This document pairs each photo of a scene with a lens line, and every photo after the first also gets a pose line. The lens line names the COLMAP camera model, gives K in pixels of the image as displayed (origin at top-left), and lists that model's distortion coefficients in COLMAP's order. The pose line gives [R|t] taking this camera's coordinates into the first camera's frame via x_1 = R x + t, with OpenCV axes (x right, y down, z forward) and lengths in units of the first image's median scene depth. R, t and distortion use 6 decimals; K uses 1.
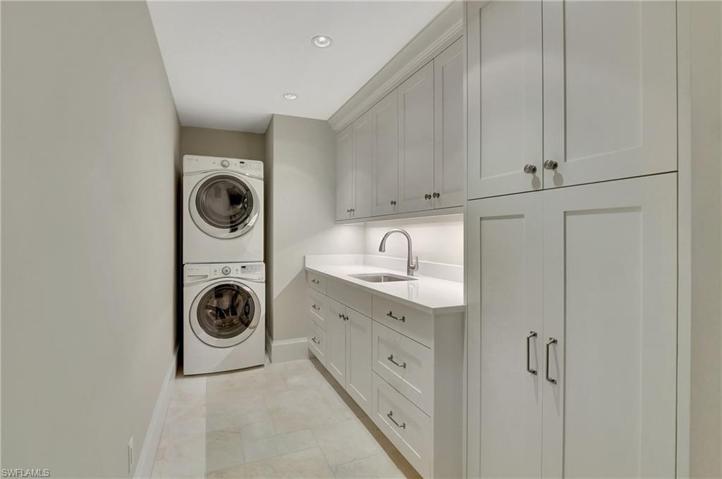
lens RADIAL K [[349.5, 0, 361.3], [0, 349.5, 237.6], [0, 0, 1]] dist [-0.004633, -0.000652]
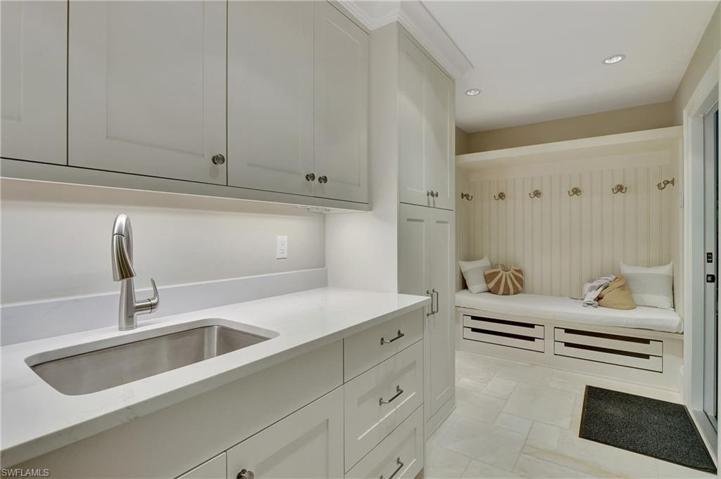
lens RADIAL K [[349.0, 0, 360.9], [0, 349.0, 236.0], [0, 0, 1]] dist [-0.004633, -0.000652]
pose [[-0.523530, -0.022619, 0.851707, -0.454667], [-0.009276, 0.999740, 0.020849, -0.015810], [-0.851957, 0.003015, -0.523603, 1.285048]]
